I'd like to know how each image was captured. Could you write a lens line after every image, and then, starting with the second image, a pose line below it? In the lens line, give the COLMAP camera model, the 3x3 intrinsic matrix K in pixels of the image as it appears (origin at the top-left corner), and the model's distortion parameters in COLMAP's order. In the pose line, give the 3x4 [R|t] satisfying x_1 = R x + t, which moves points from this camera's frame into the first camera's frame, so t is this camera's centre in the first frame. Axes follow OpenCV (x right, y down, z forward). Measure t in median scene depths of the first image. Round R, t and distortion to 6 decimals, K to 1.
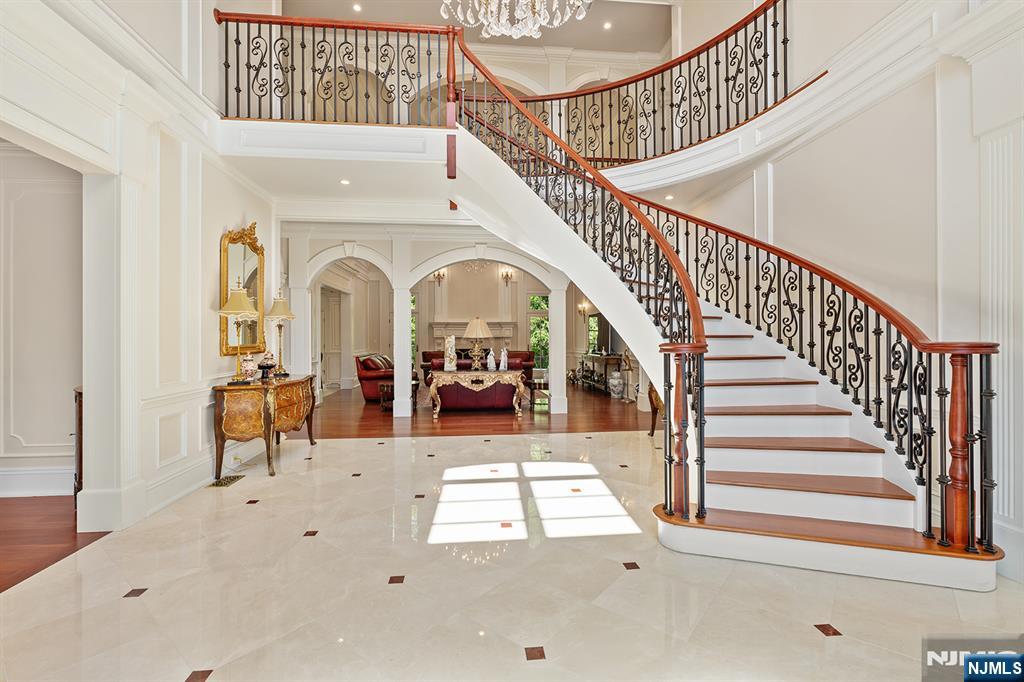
lens RADIAL K [[461.0, 0, 515.3], [0, 461.0, 337.0], [0, 0, 1]] dist [-0.006305, 0.001269]
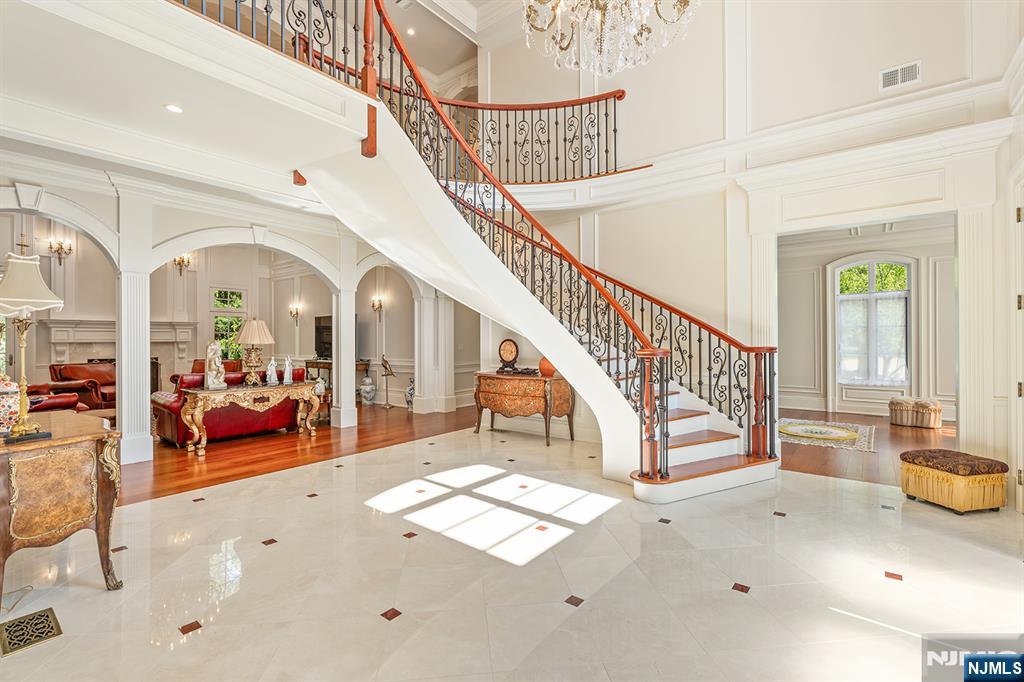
lens RADIAL K [[461.0, 0, 513.5], [0, 461.0, 336.8], [0, 0, 1]] dist [-0.006305, 0.001269]
pose [[0.696454, 0.002742, 0.717596, -0.554896], [0.001284, 0.999986, -0.005067, -0.009896], [-0.717600, 0.004450, 0.696441, 0.224392]]
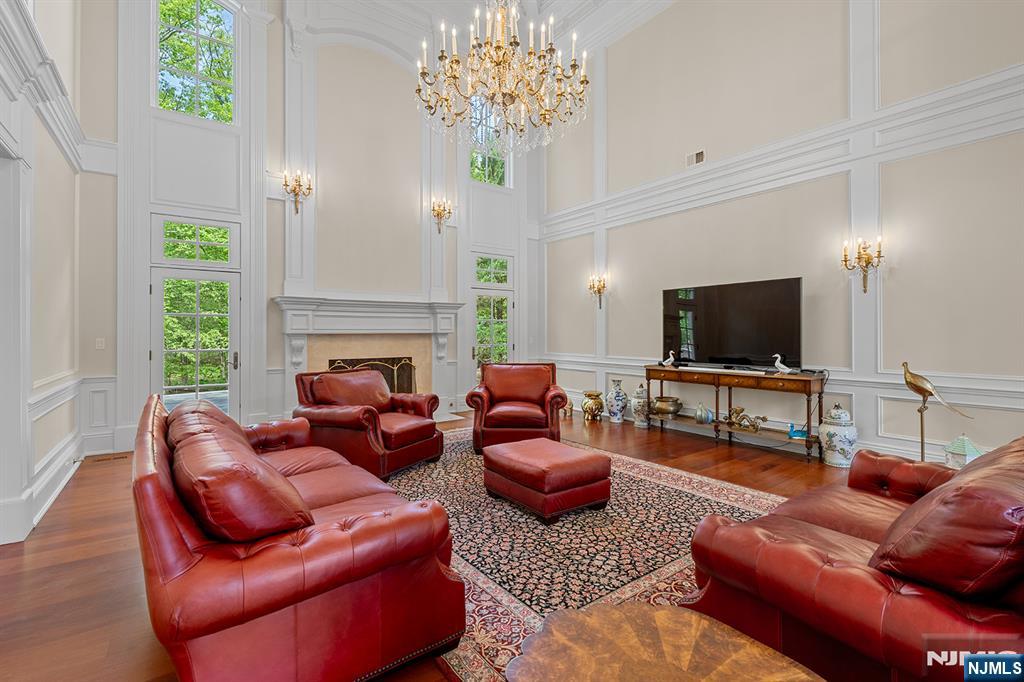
lens RADIAL K [[461.0, 0, 503.4], [0, 461.0, 326.0], [0, 0, 1]] dist [-0.006305, 0.001269]
pose [[0.863675, 0.007804, 0.503989, -0.644228], [-0.003807, 0.999953, -0.008960, -0.009691], [-0.504035, 0.005820, 0.863664, 1.626256]]
